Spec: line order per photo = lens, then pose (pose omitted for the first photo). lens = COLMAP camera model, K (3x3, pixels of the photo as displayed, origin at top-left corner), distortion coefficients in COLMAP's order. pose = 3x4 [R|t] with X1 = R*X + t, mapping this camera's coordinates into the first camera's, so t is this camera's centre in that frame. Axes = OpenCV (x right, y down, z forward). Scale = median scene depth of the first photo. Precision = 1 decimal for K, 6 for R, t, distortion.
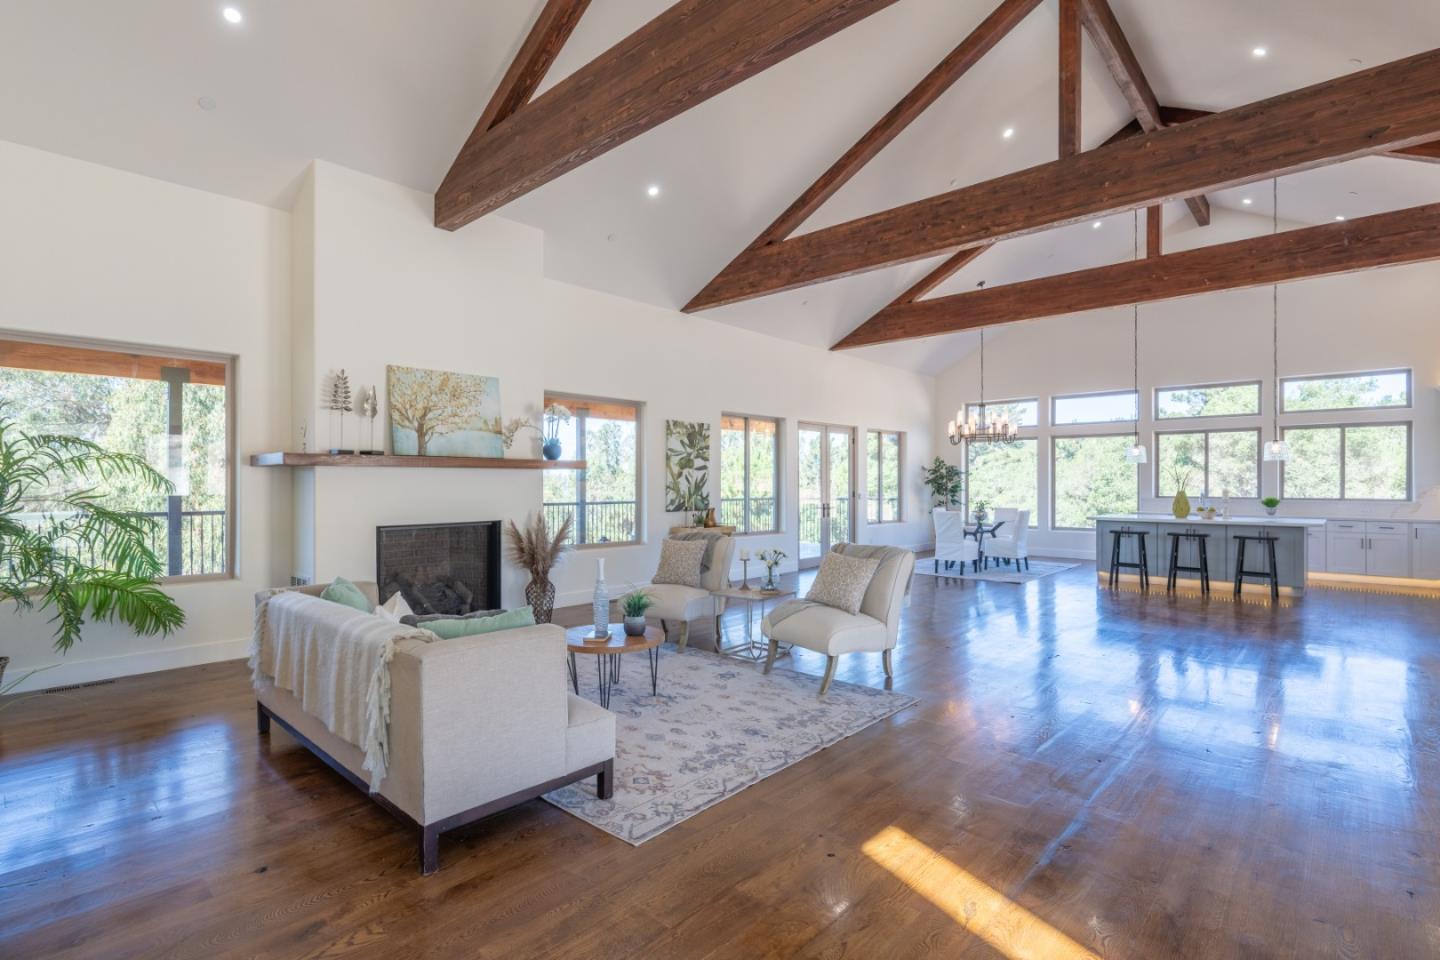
lens RADIAL K [[677.5, 0, 725.8], [0, 677.5, 482.1], [0, 0, 1]] dist [-0.003740, 0.000312]
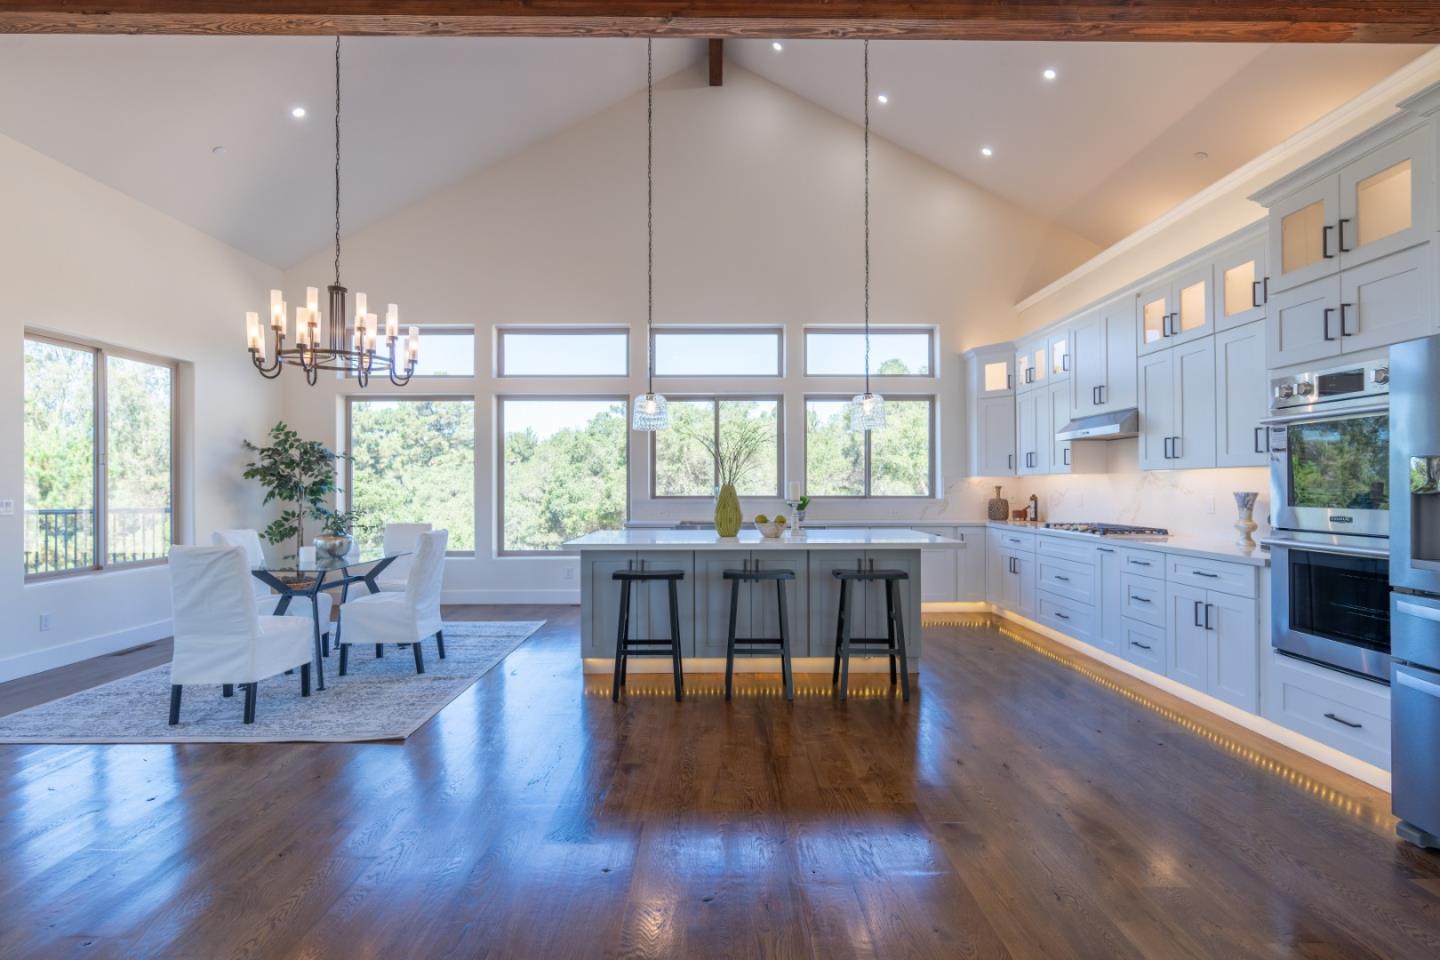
lens RADIAL K [[677.5, 0, 725.8], [0, 677.5, 482.1], [0, 0, 1]] dist [-0.003740, 0.000312]
pose [[0.725455, 0.001411, 0.688268, 0.260673], [0.002303, 0.999987, -0.004477, 0.011217], [-0.688266, 0.004833, 0.725443, 0.517987]]
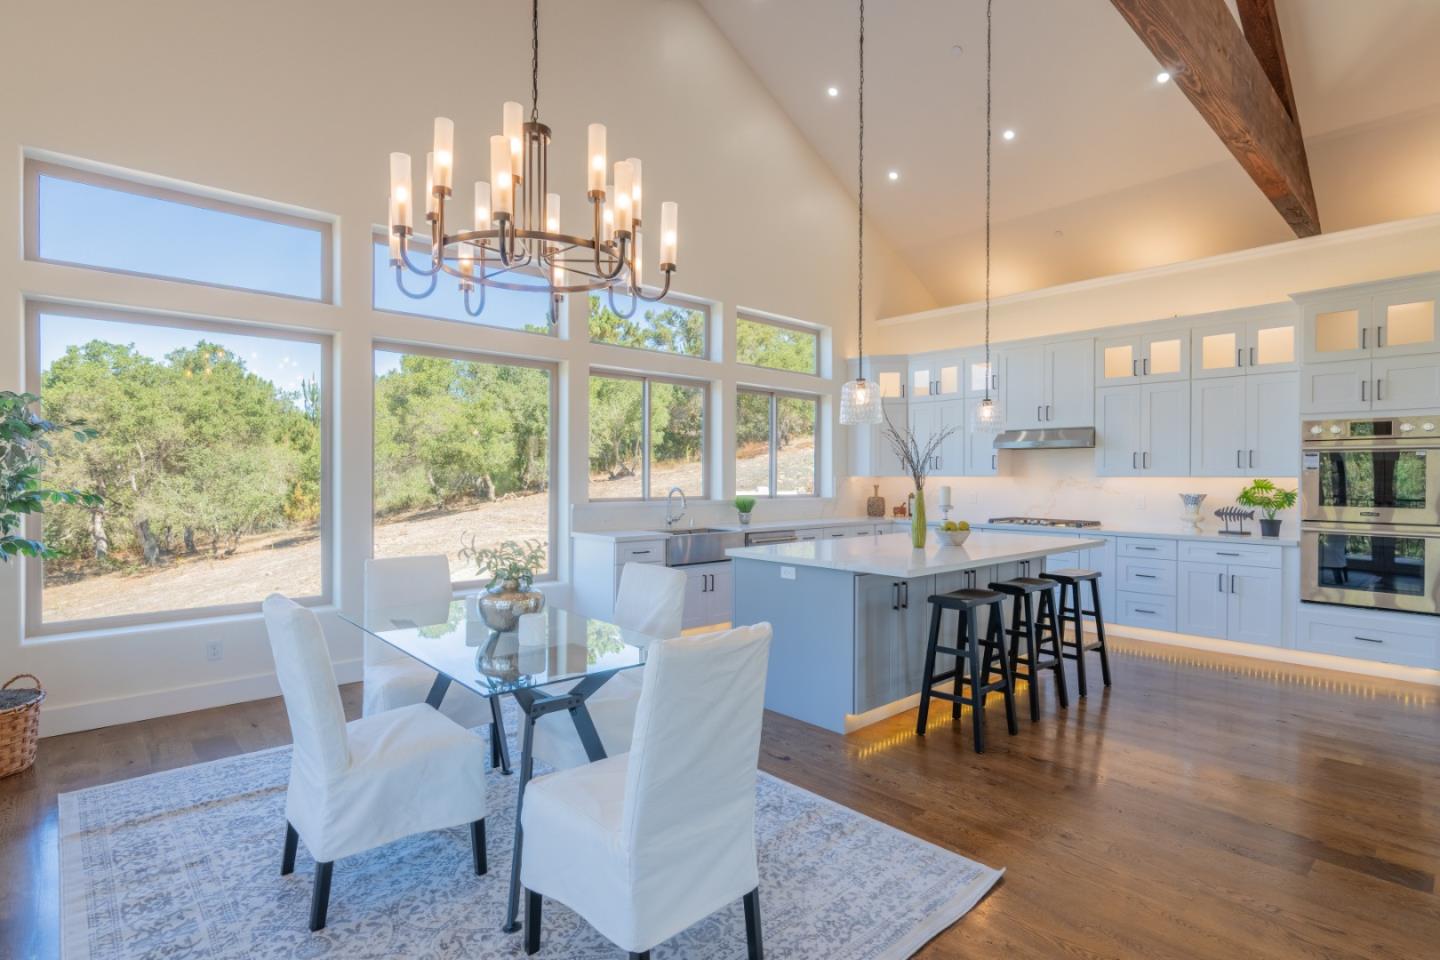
lens RADIAL K [[717.2, 0, 721.9], [0, 717.2, 480.5], [0, 0, 1]] dist [0.000579, -0.000212]
pose [[0.093357, -0.012163, 0.995558, 0.132878], [-0.001309, 0.999923, 0.012339, -0.001269], [-0.995632, -0.002455, 0.093334, 0.909371]]
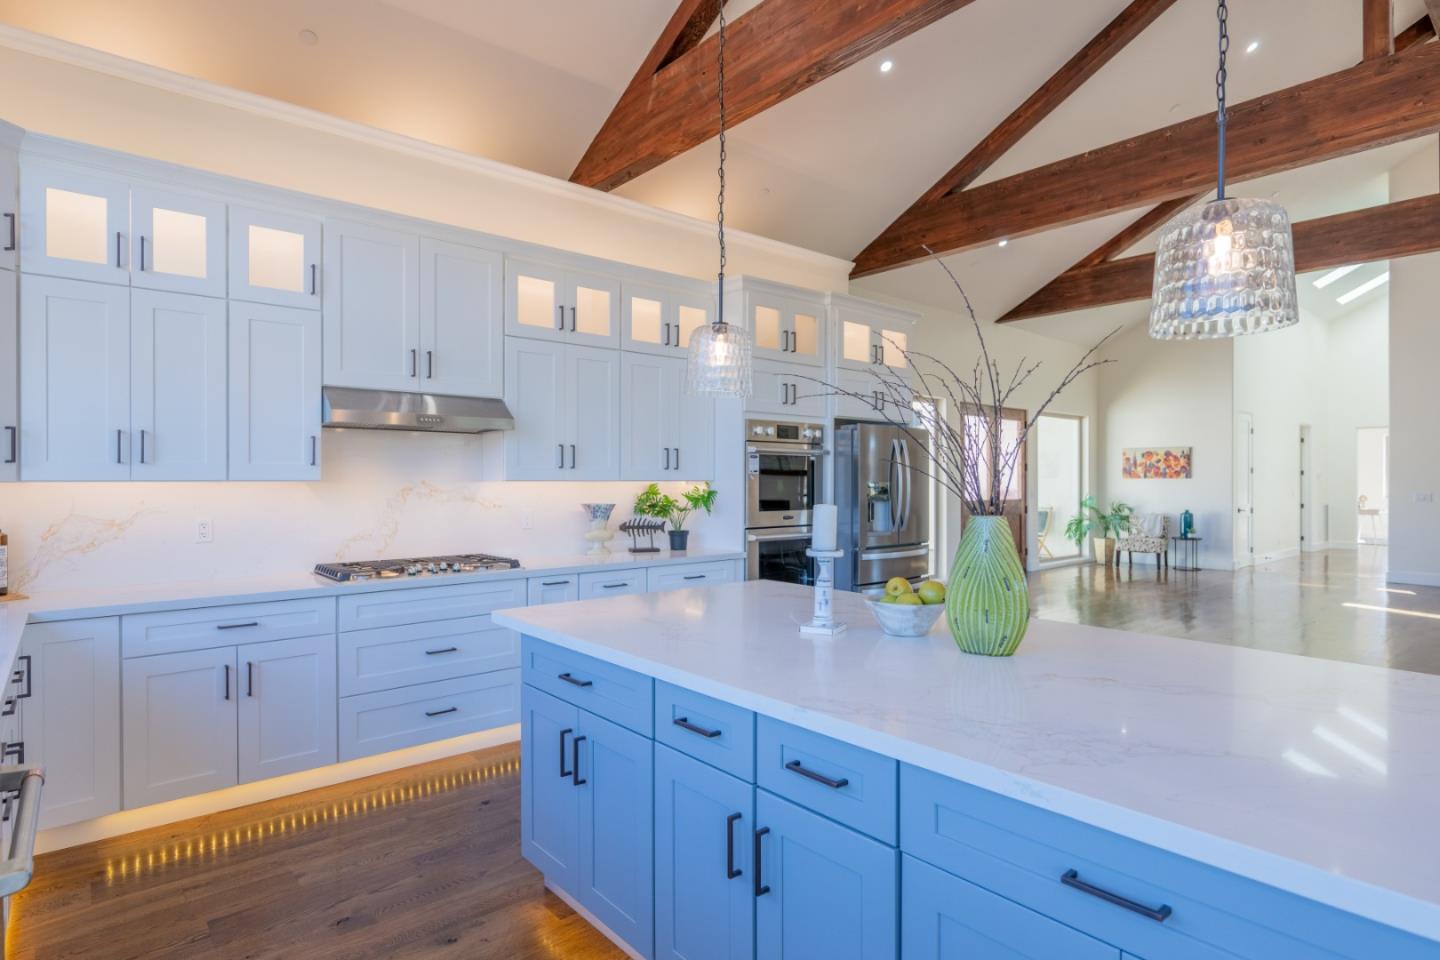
lens RADIAL K [[763.5, 0, 720.0], [0, 763.5, 480.0], [0, 0, 1]] dist [0.001041, 0.000144]
pose [[-0.992531, -0.005484, 0.121873, 0.605510], [-0.005421, 0.999985, 0.000845, 0.001058], [-0.121876, 0.000178, -0.992545, 1.027435]]
